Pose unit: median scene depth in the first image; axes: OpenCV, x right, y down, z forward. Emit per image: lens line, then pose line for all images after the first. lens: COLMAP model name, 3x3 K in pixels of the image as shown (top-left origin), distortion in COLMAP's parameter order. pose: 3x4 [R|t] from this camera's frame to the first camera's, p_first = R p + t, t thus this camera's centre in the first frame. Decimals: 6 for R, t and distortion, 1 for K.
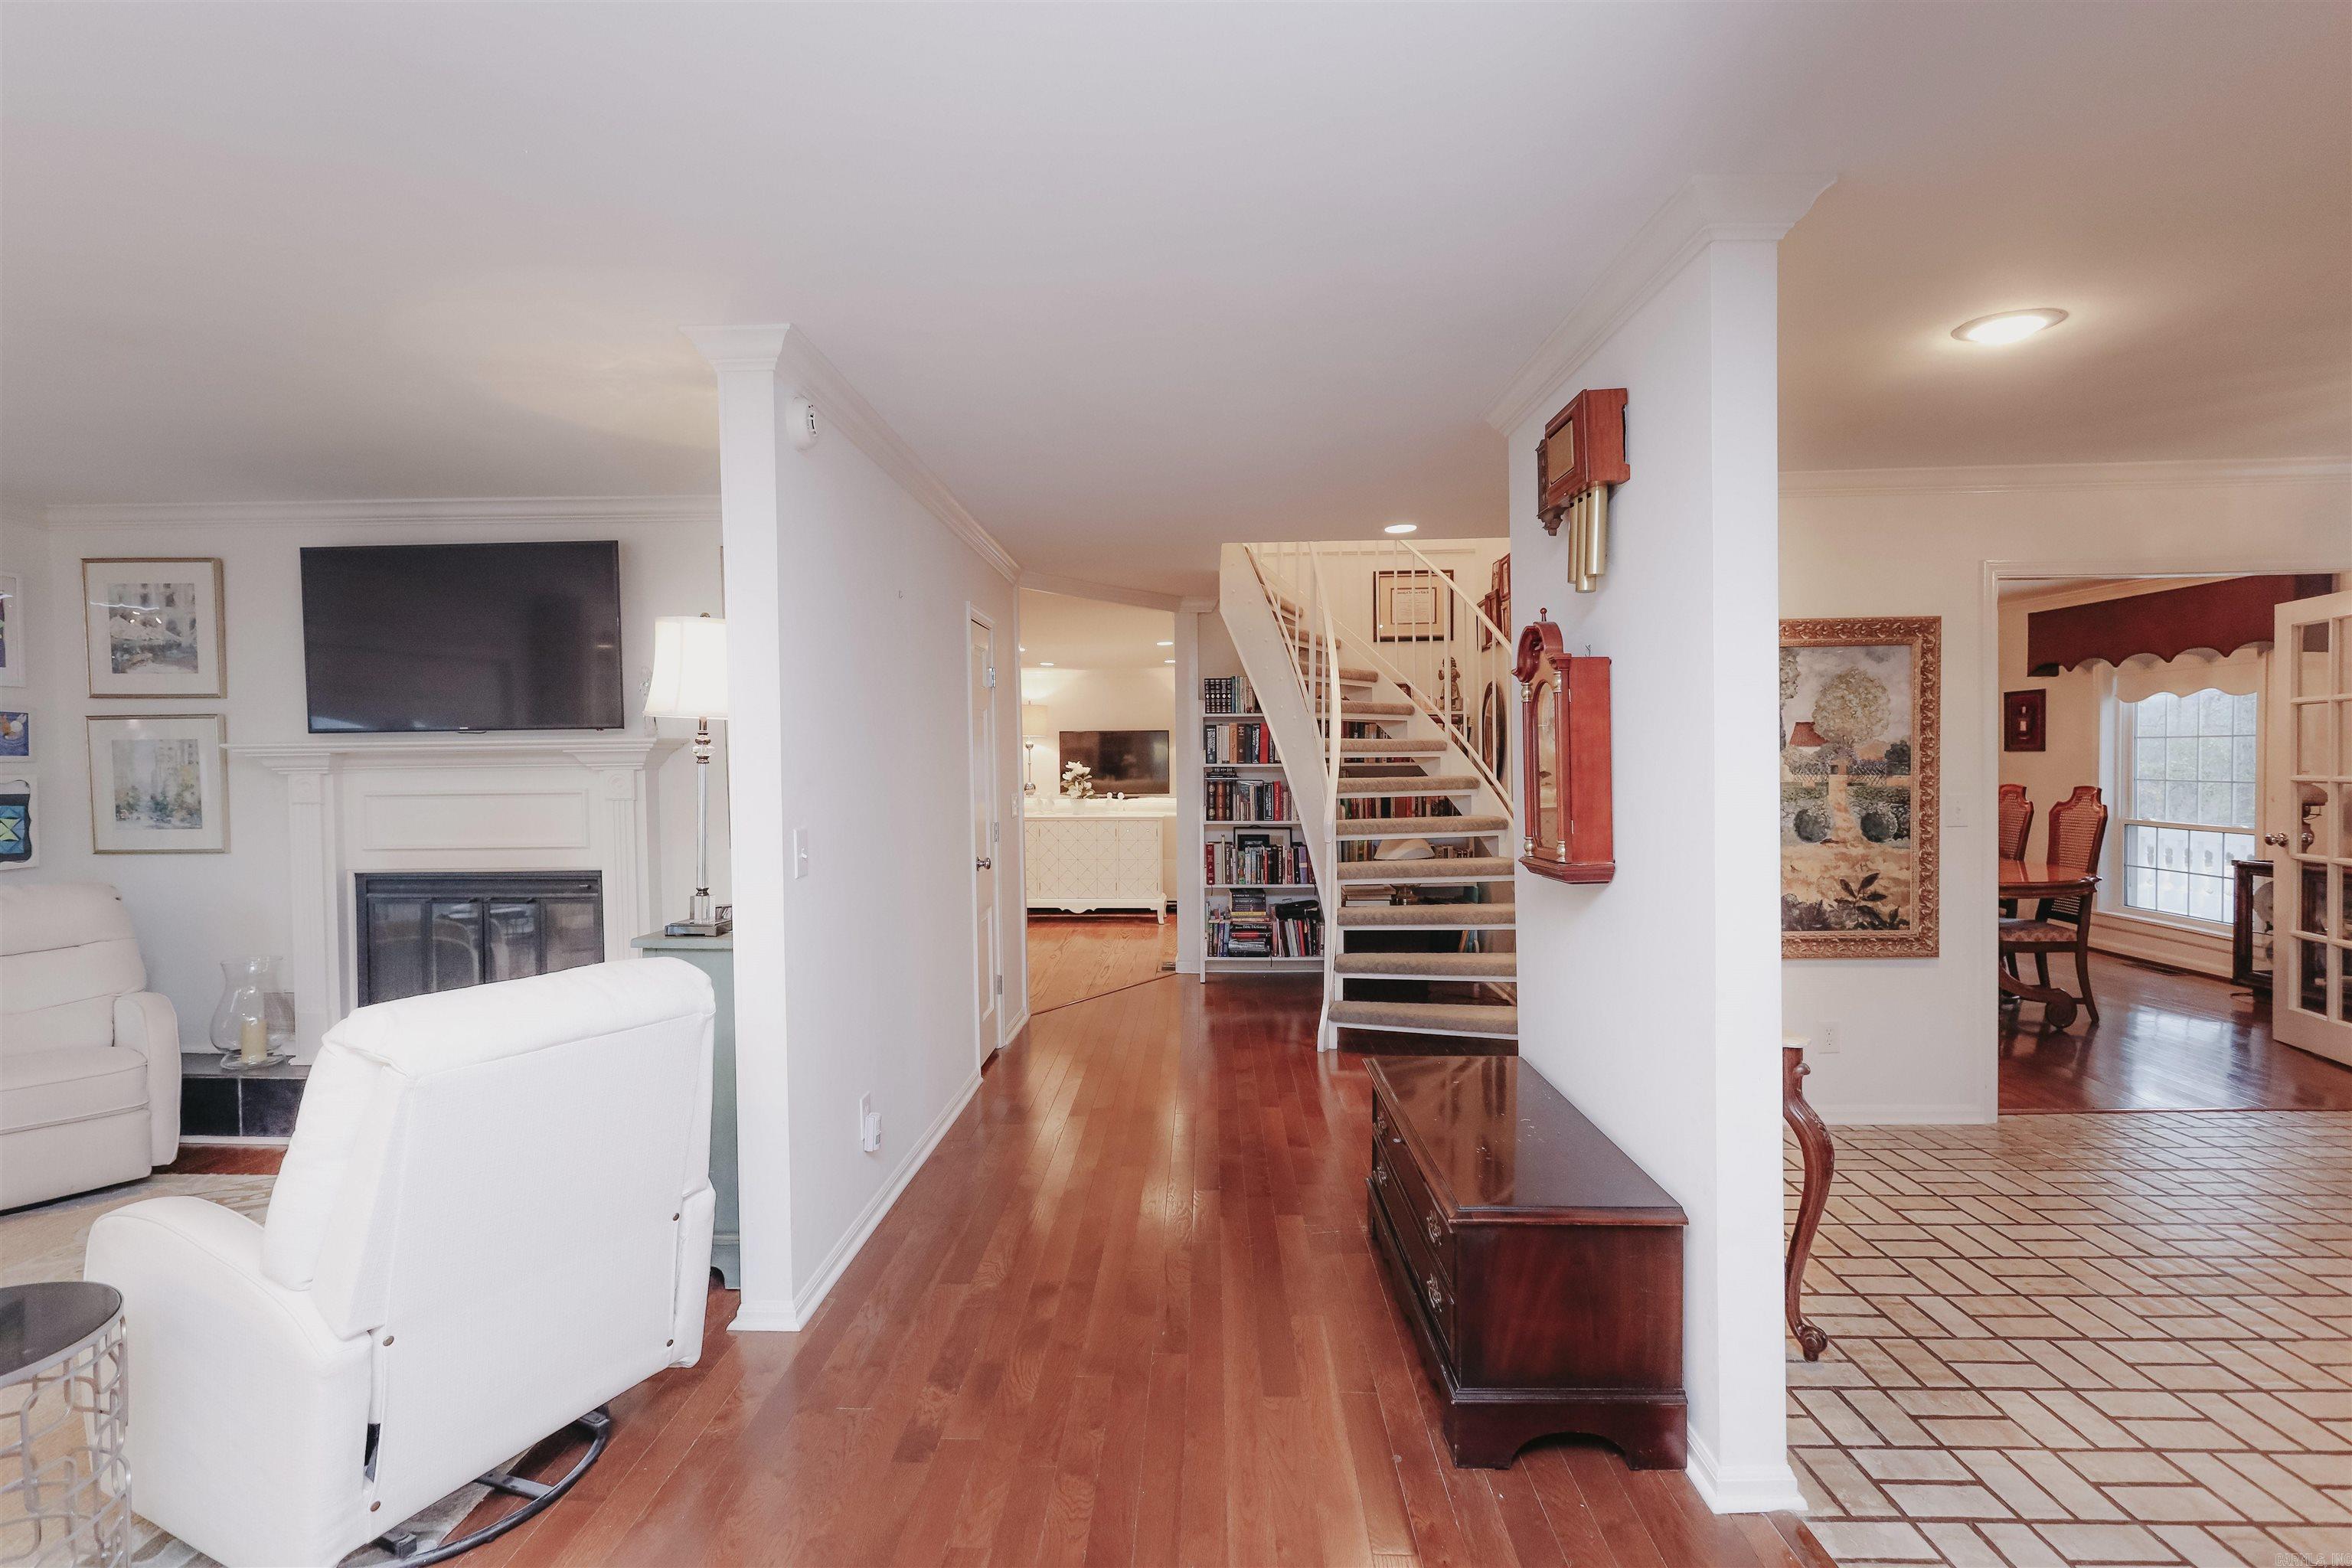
lens RADIAL K [[1085.5, 0, 1176.0], [0, 1085.5, 784.0], [0, 0, 1]] dist [0.005783, -0.000284]
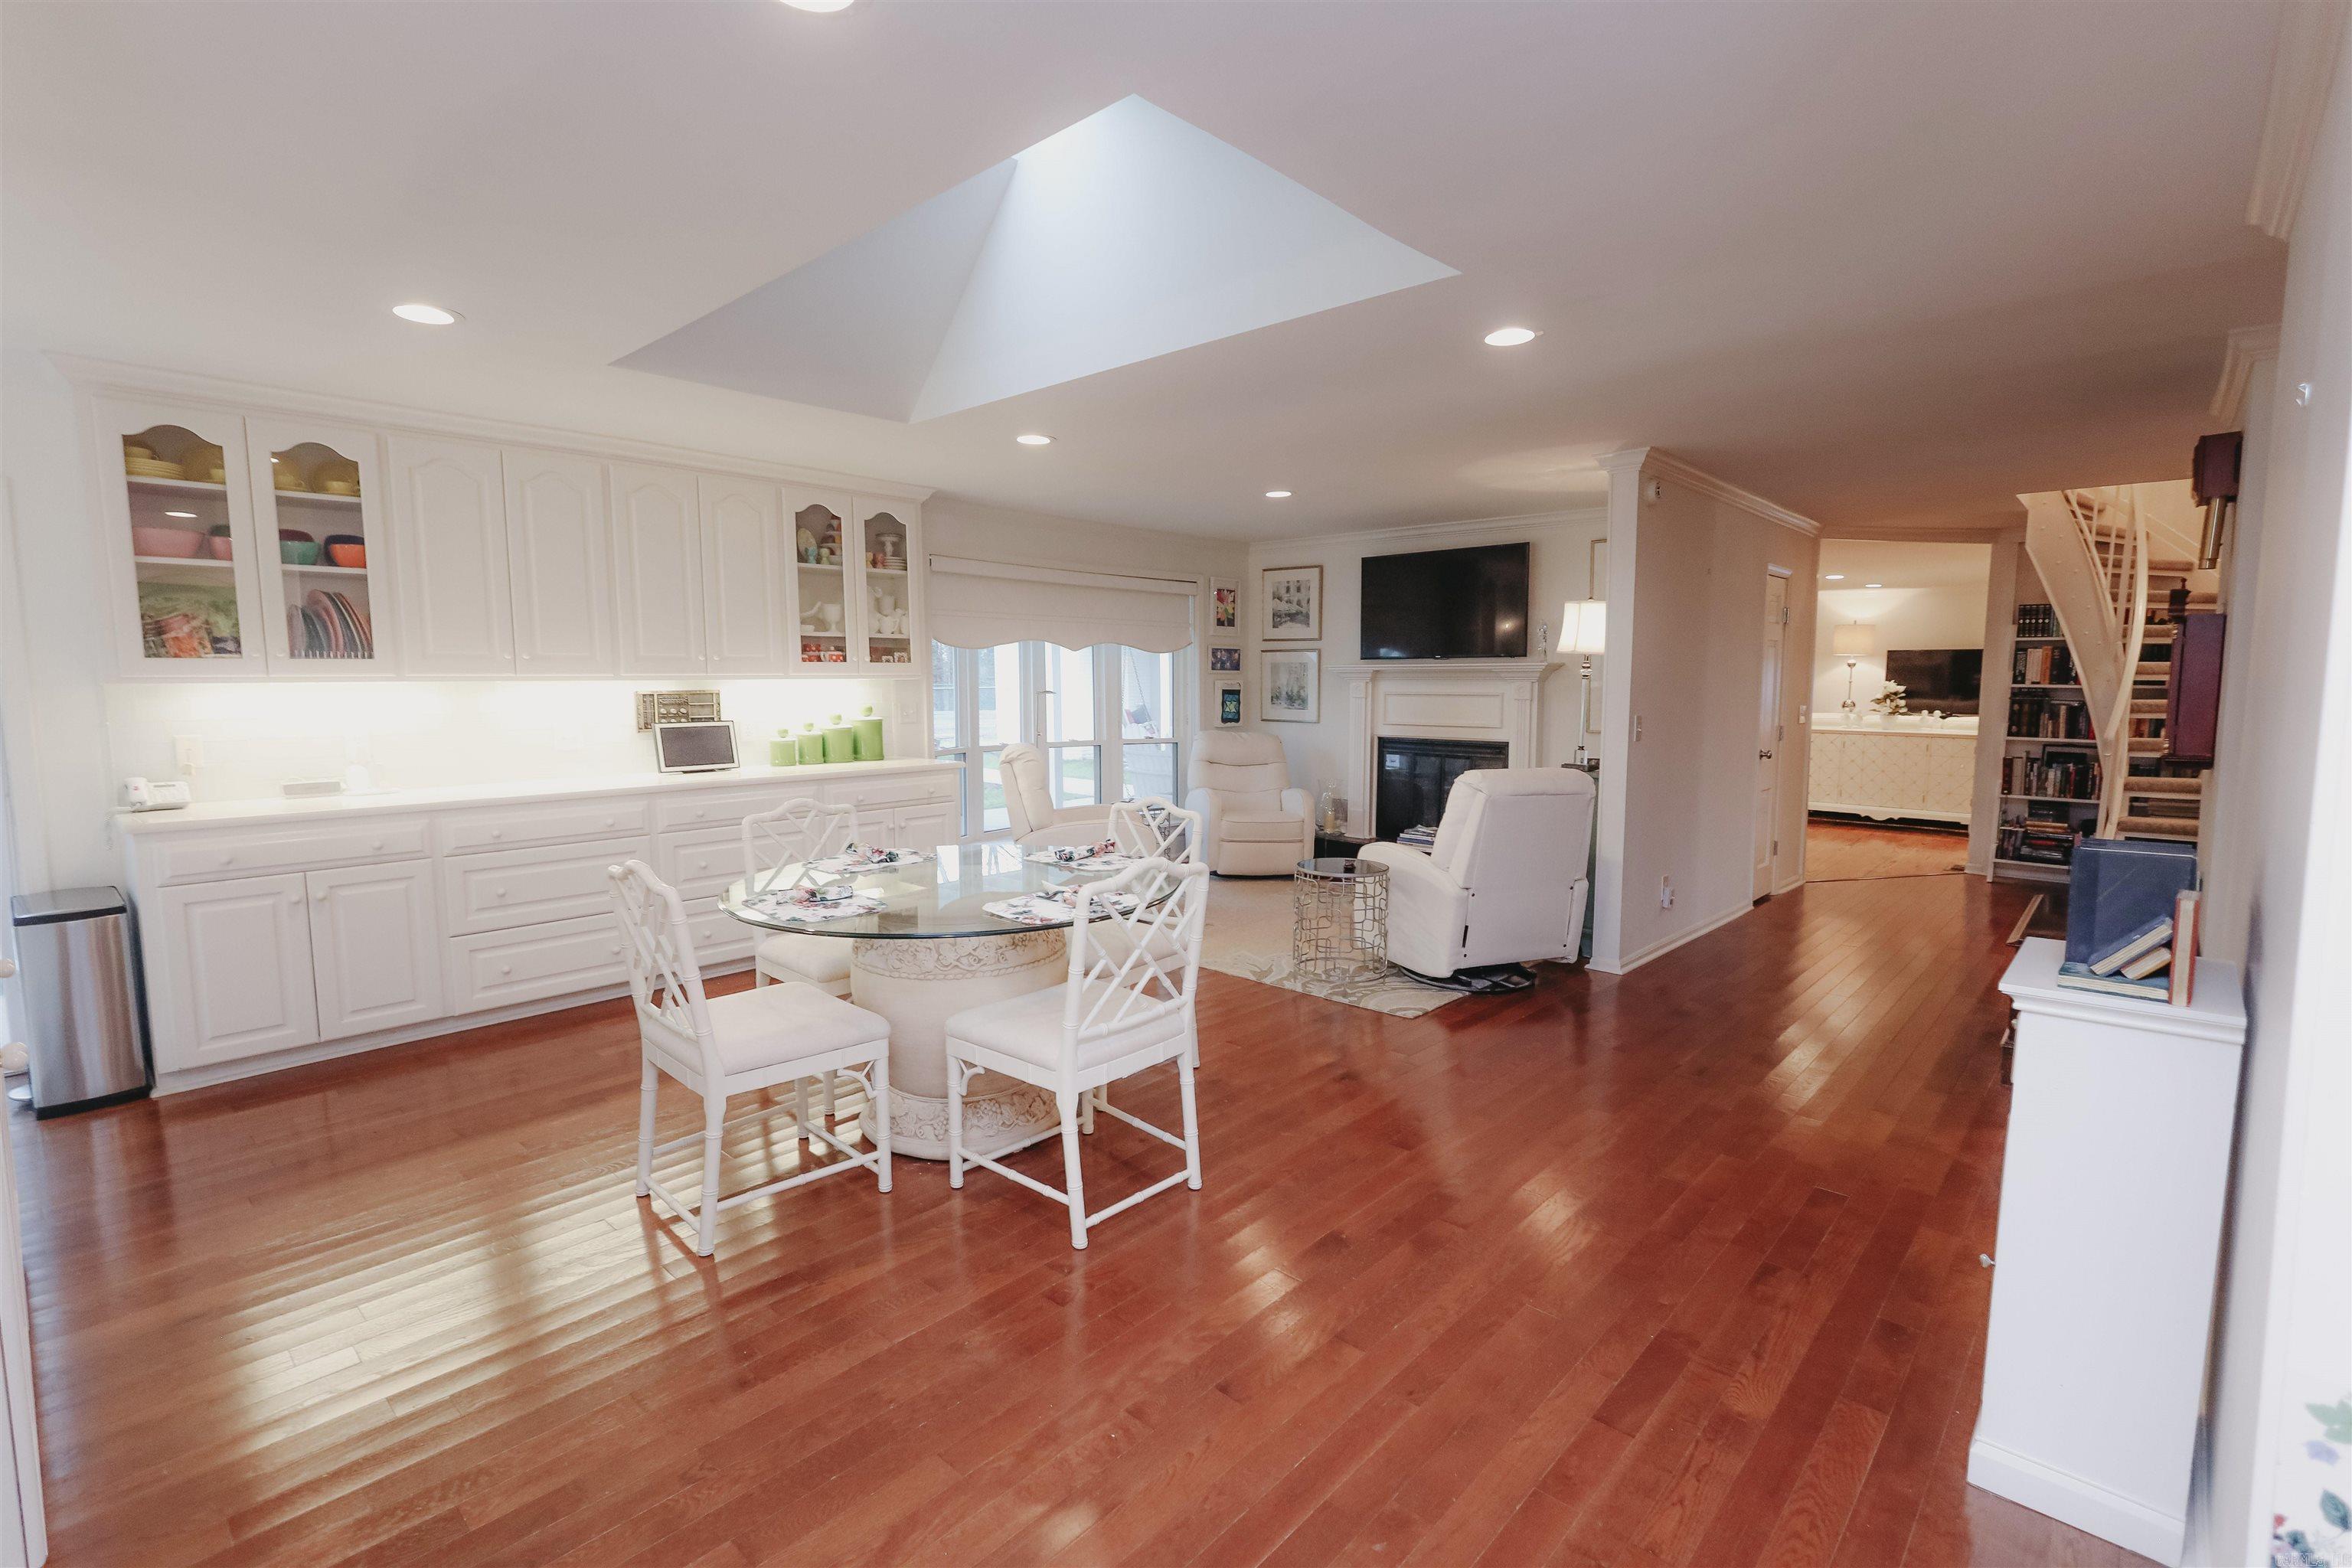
lens RADIAL K [[1085.5, 0, 1176.0], [0, 1085.5, 784.0], [0, 0, 1]] dist [0.005783, -0.000284]
pose [[0.755642, 0.076339, -0.650521, 0.114324], [-0.024915, 0.995816, 0.087918, 0.005989], [0.654511, -0.050227, 0.754382, -0.383787]]
